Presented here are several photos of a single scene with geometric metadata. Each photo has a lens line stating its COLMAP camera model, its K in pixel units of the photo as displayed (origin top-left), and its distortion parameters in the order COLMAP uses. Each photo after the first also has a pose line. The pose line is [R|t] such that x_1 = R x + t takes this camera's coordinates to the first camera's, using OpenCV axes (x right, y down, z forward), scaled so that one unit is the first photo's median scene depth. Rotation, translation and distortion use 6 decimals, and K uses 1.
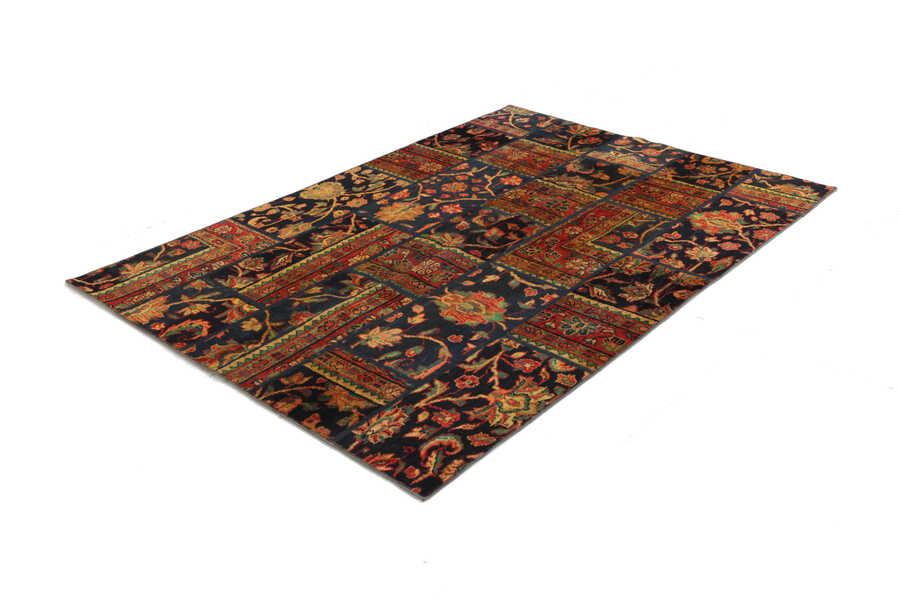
lens RADIAL K [[931.4, 0, 448.4], [0, 931.4, 303.1], [0, 0, 1]] dist [-0.050622, 0.000000]
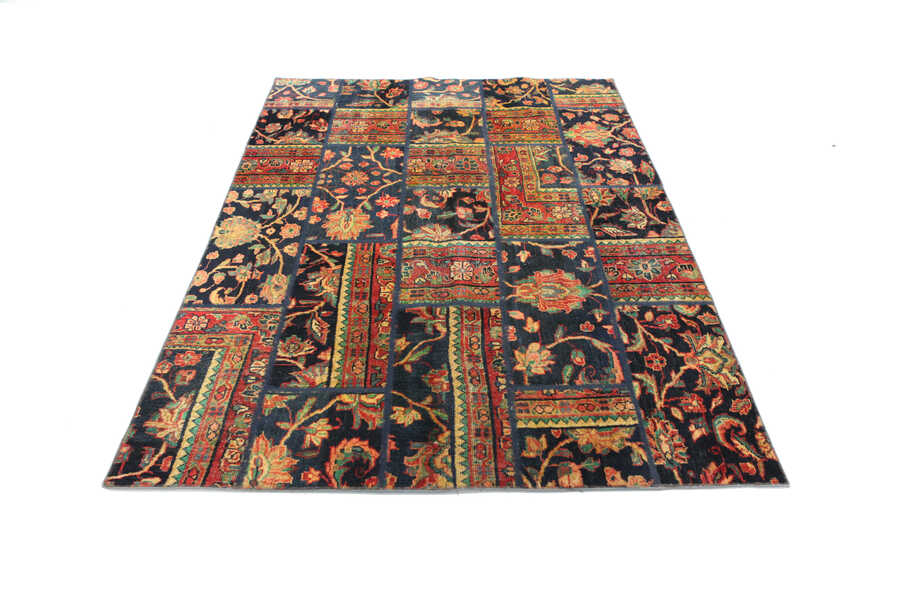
lens RADIAL K [[722.2, 0, 440.6], [0, 722.2, 294.9], [0, 0, 1]] dist [-0.077550, 0.012525]
pose [[0.742557, -0.415404, 0.525404, -0.492669], [0.318812, 0.909087, 0.268179, -0.247315], [-0.589040, -0.031633, 0.807484, 0.444002]]
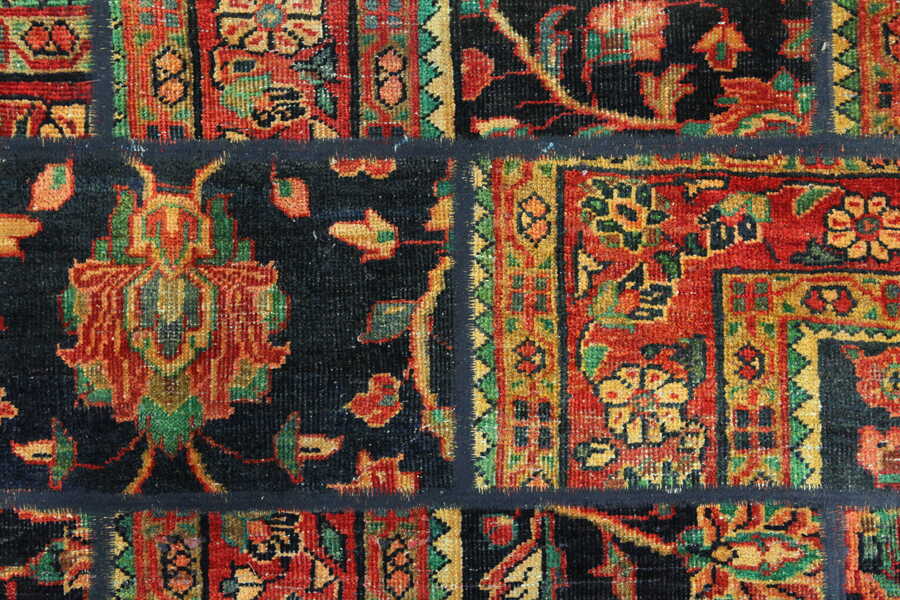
lens RADIAL K [[1127.2, 0, 450.3], [0, 1127.2, 300.2], [0, 0, 1]] dist [-0.003209, 0.000000]
pose [[0.674439, 0.738271, -0.009377, 0.087666], [-0.376605, 0.354911, 0.855691, -0.352670], [0.635060, -0.573580, 0.517402, 0.889378]]
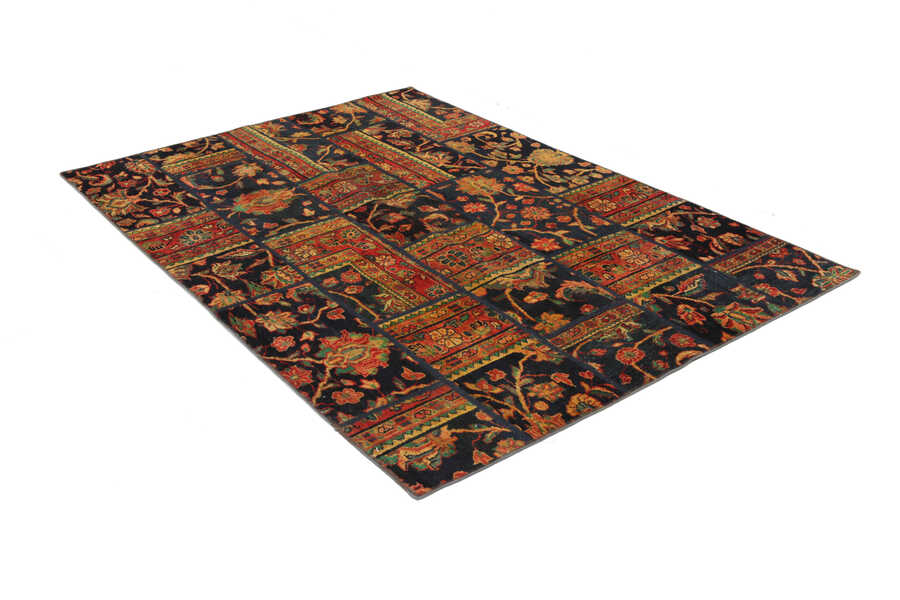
lens RADIAL K [[977.8, 0, 450.6], [0, 977.8, 298.0], [0, 0, 1]] dist [-0.025551, 0.000000]
pose [[-0.178975, 0.517088, -0.837012, 1.087513], [-0.470126, 0.702388, 0.534446, -0.684899], [0.864262, 0.489153, 0.117387, 1.140983]]
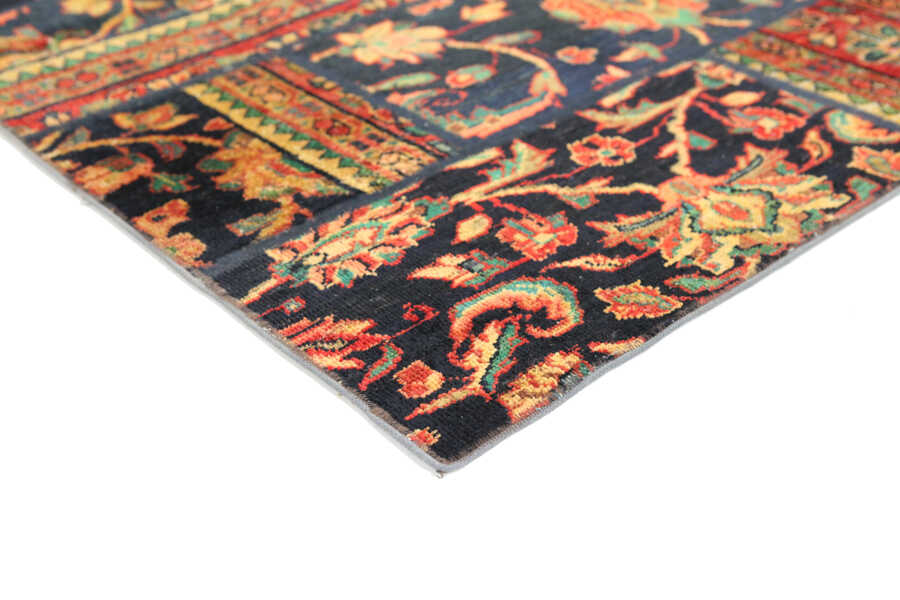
lens RADIAL K [[1228.1, 0, 451.6], [0, 1228.1, 299.6], [0, 0, 1]] dist [0.015086, 0.000000]
pose [[0.994240, 0.075394, -0.076178, 0.002053], [-0.066498, 0.991340, 0.113235, 0.082103], [0.084055, -0.107518, 0.990644, 0.454104]]
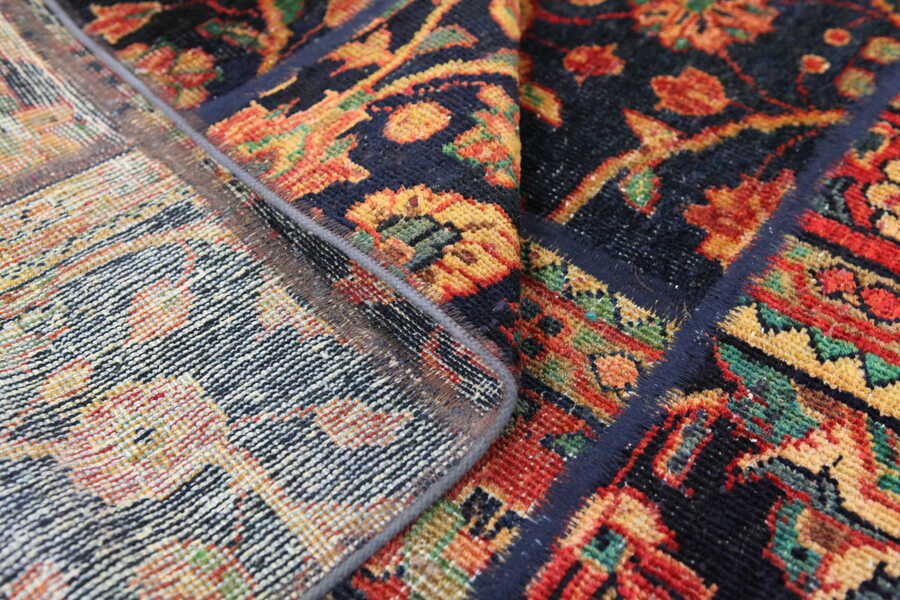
lens RADIAL K [[1127.2, 0, 450.9], [0, 1127.2, 300.1], [0, 0, 1]] dist [-0.003209, 0.000000]
pose [[-0.996010, 0.078196, -0.042995, 0.091823], [-0.024329, 0.225607, 0.973915, -0.430624], [0.085857, 0.971075, -0.222804, 1.454921]]
